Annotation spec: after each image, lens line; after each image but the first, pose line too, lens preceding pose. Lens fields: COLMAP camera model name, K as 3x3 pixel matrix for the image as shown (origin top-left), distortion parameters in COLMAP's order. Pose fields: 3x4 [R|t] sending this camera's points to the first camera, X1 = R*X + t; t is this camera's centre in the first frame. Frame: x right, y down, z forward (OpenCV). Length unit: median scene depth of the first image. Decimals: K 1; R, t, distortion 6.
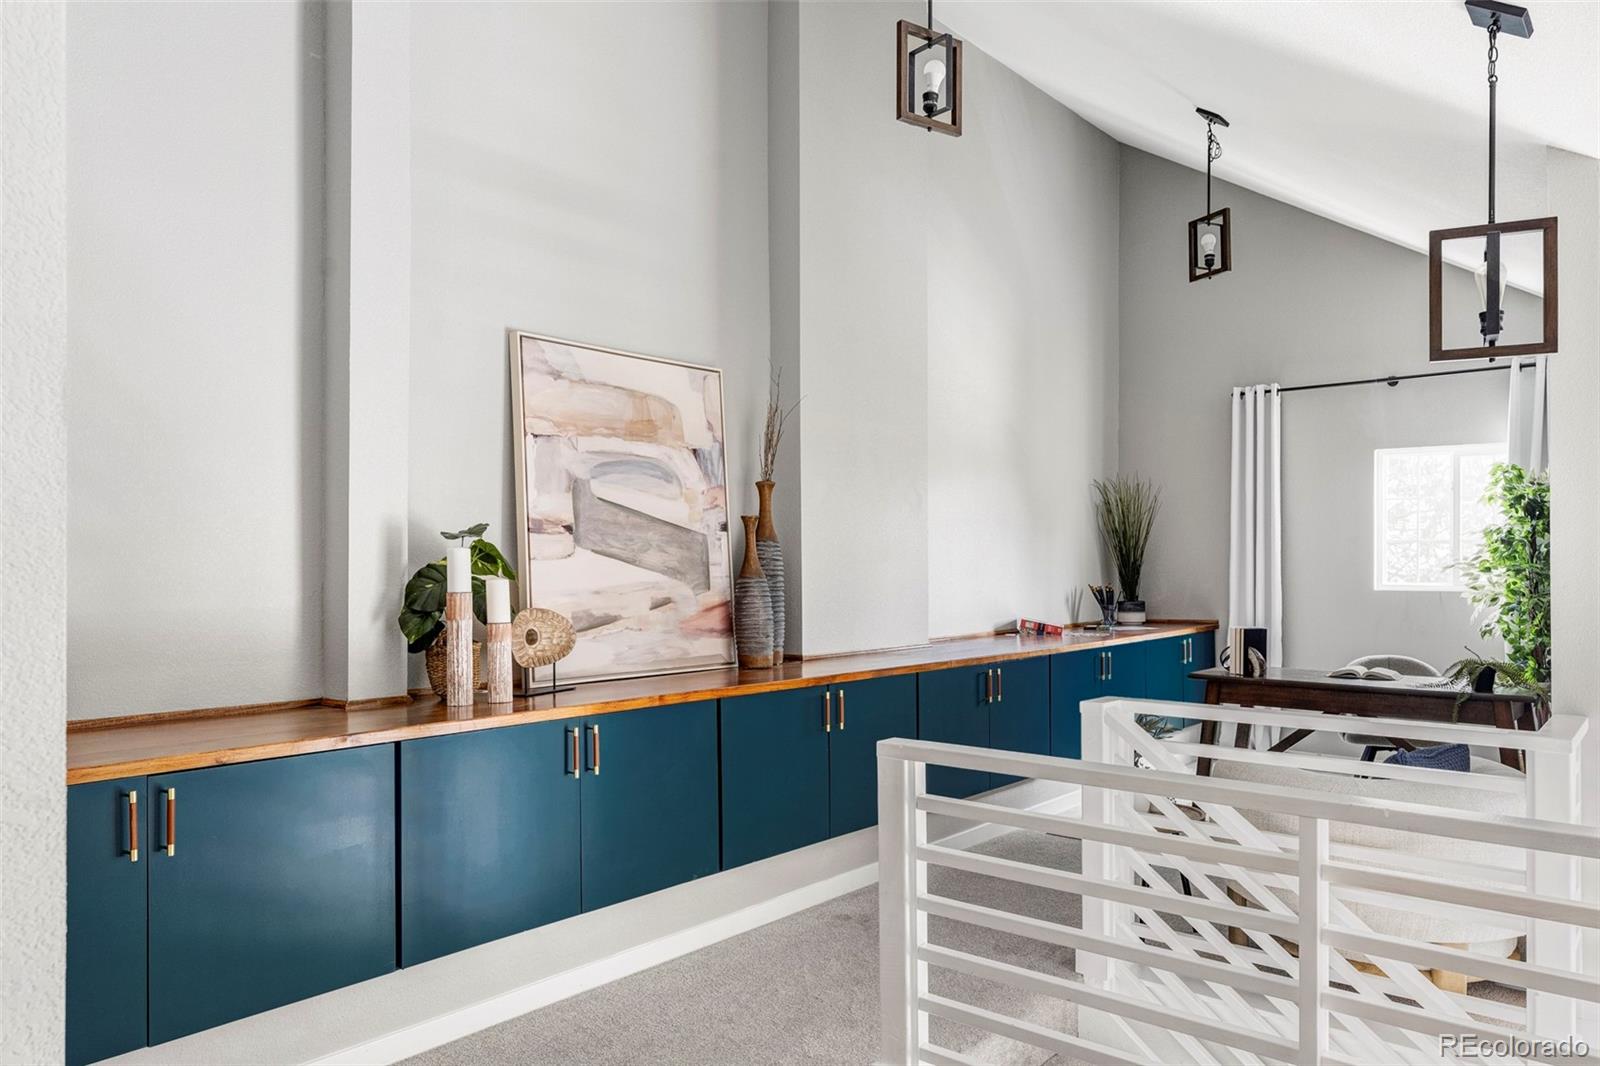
lens RADIAL K [[1084.4, 0, 801.1], [0, 1084.4, 542.7], [0, 0, 1]] dist [-0.000967, -0.000281]
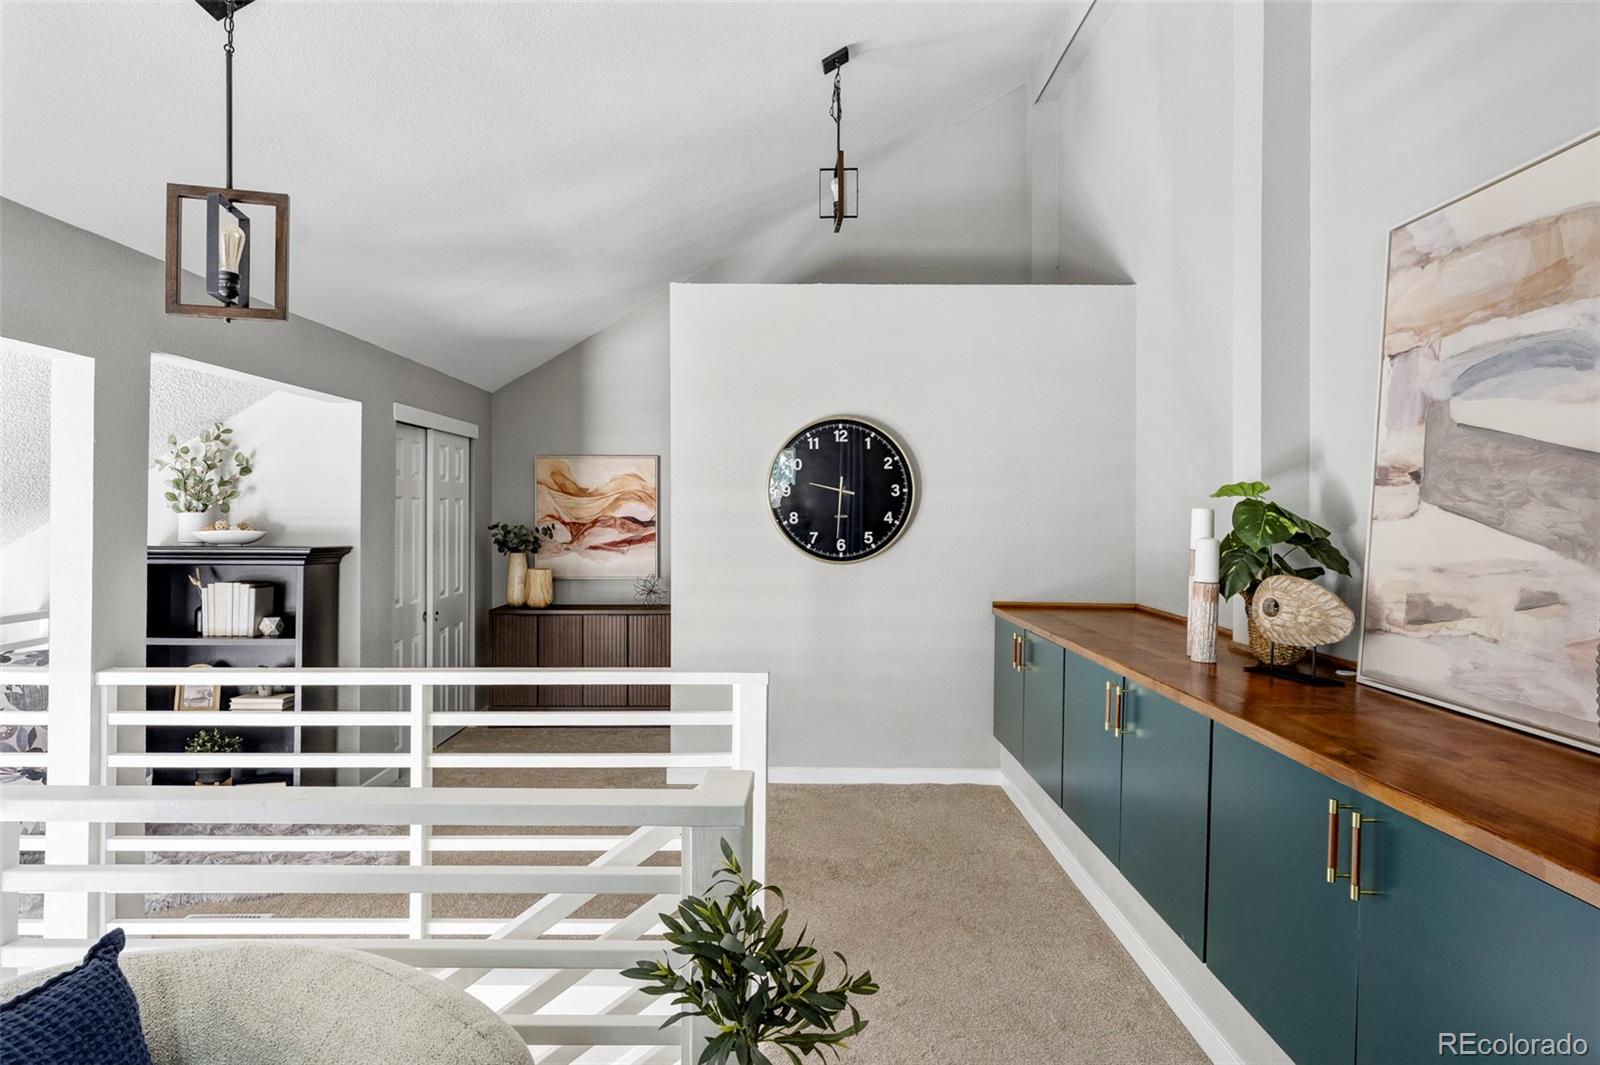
lens RADIAL K [[924.8, 0, 799.6], [0, 924.8, 529.5], [0, 0, 1]] dist [0.000000, 0.000910]
pose [[-0.746644, -0.001074, -0.665223, 0.464366], [-0.002502, 0.999996, 0.001194, 0.021132], [0.665219, 0.002556, -0.746644, 1.133293]]
